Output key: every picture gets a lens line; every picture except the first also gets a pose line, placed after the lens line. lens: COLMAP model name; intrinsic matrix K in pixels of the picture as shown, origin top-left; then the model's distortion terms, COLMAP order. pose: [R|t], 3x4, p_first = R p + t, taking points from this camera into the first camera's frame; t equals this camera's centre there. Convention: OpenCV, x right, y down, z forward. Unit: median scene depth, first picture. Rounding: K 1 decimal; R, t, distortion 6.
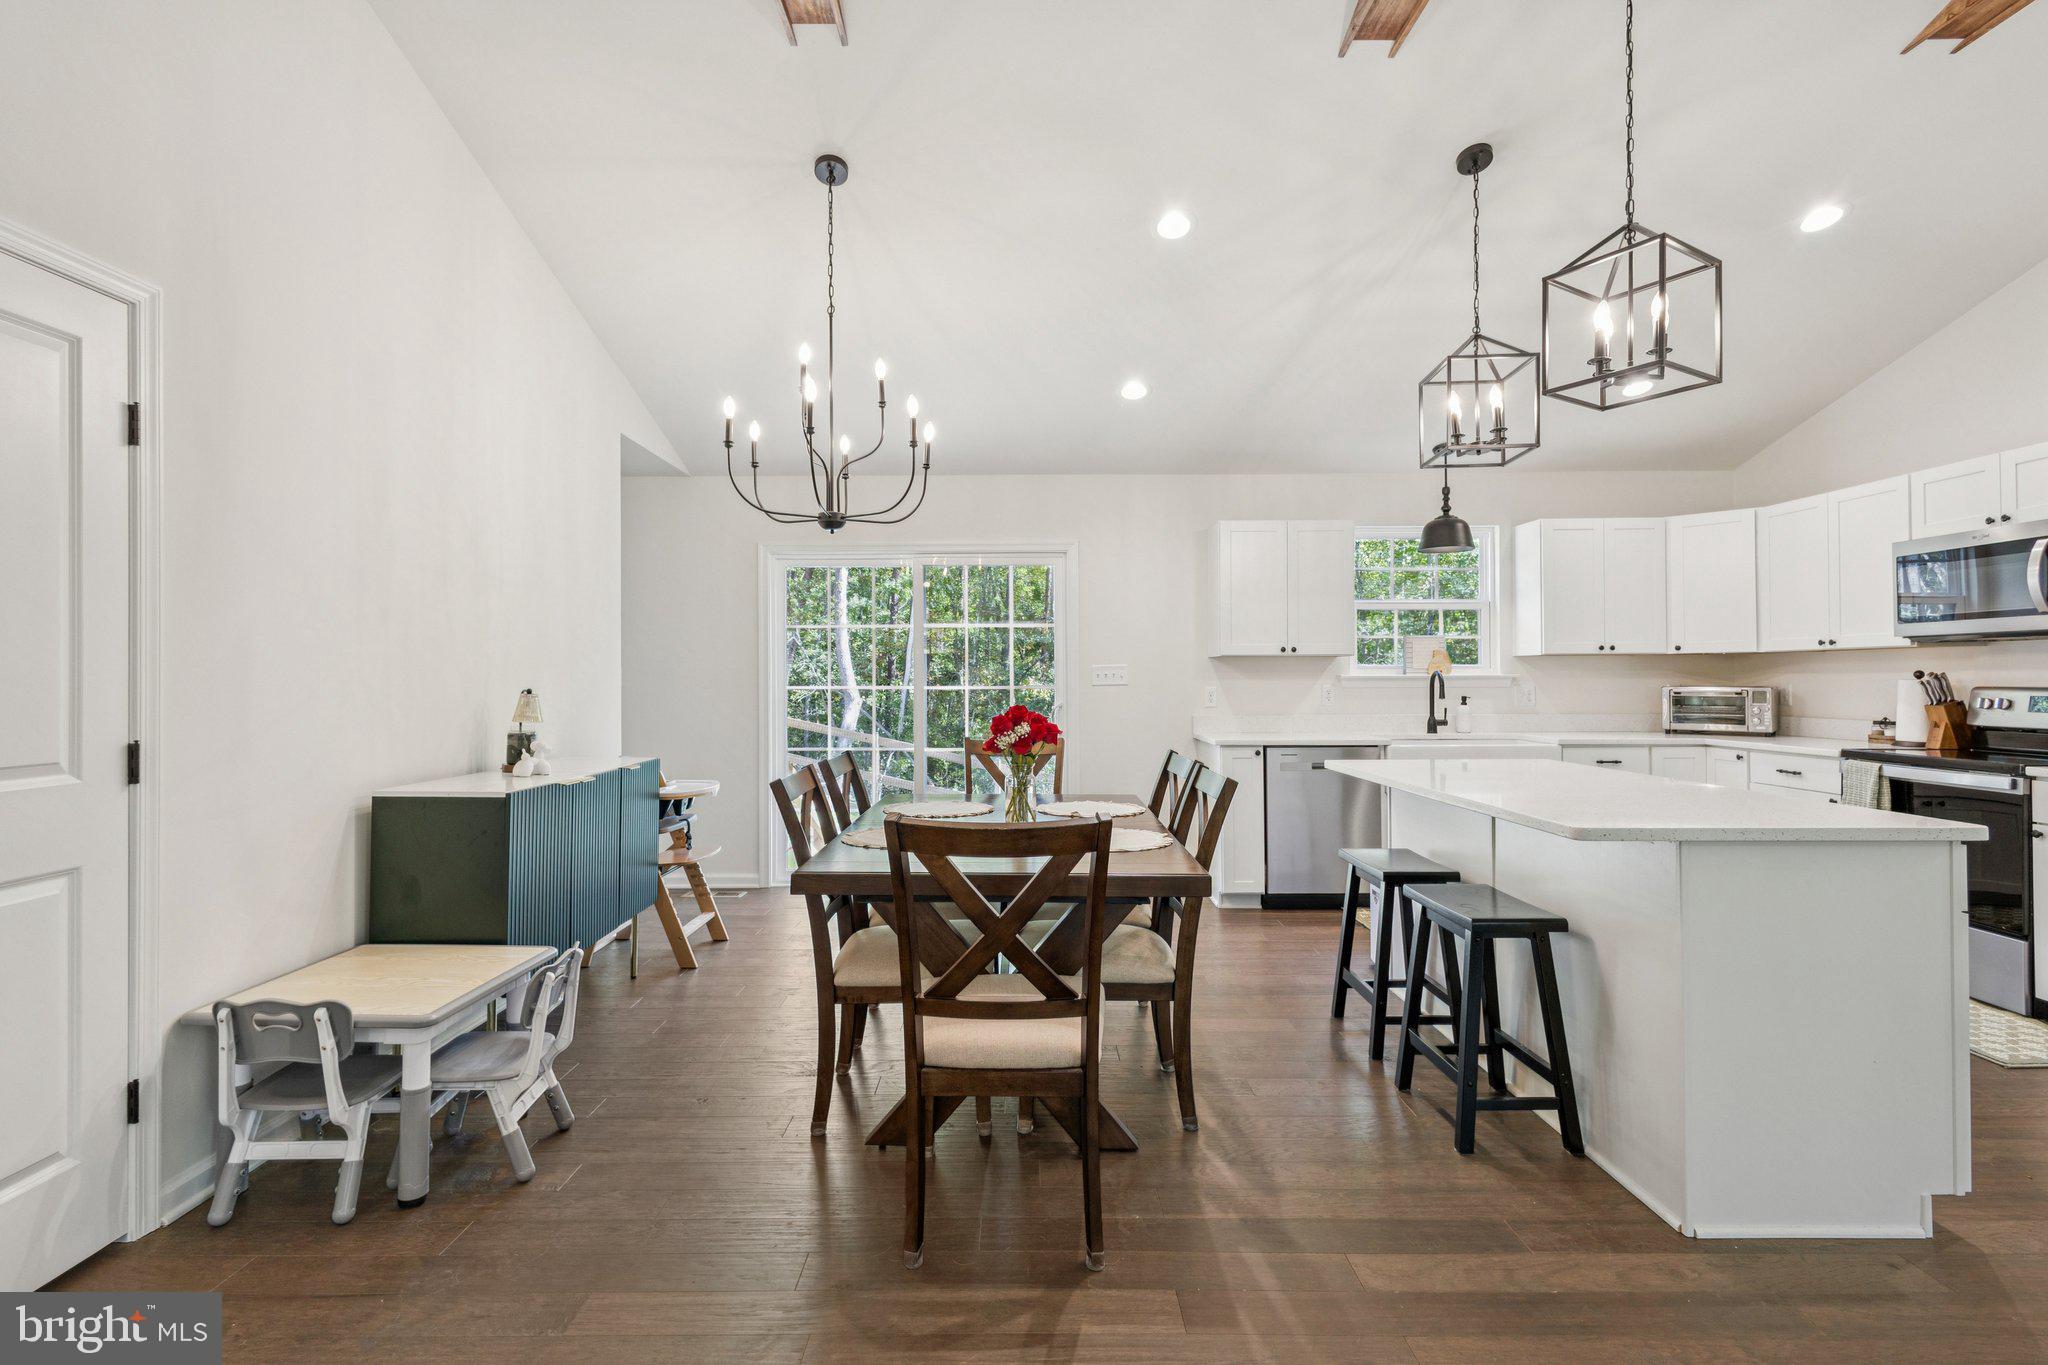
lens RADIAL K [[949.3, 0, 1020.1], [0, 949.3, 669.1], [0, 0, 1]] dist [0.010682, -0.001236]
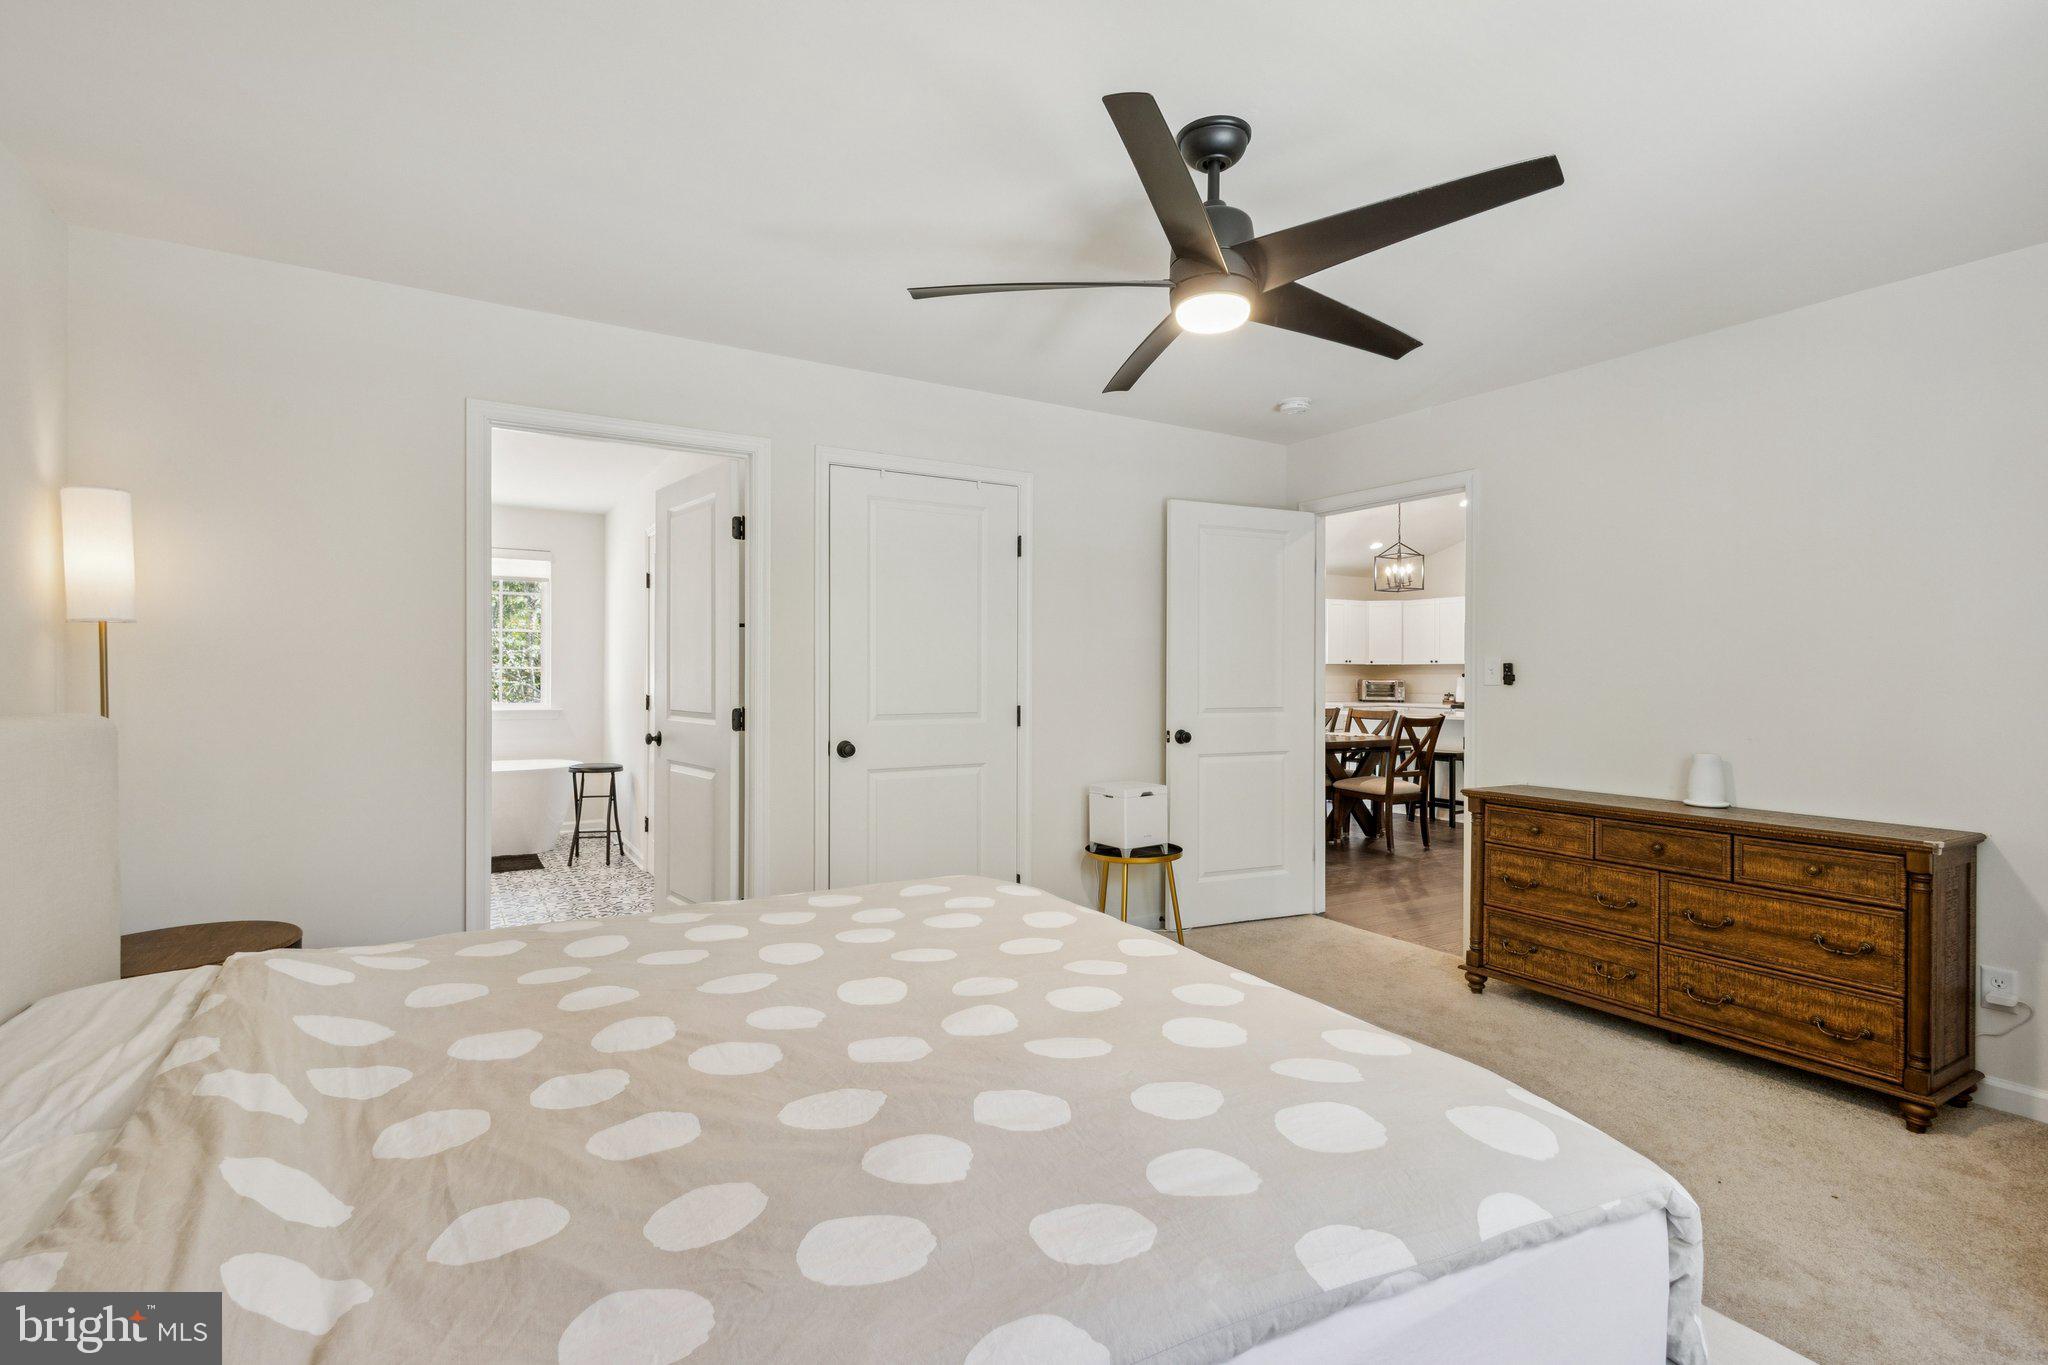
lens RADIAL K [[949.3, 0, 1020.1], [0, 949.3, 669.1], [0, 0, 1]] dist [0.010682, -0.001236]
pose [[0.858355, 0.006725, 0.513012, -1.701294], [-0.010521, 0.999935, 0.004494, -0.012337], [-0.512948, -0.009255, 0.858370, -0.690475]]
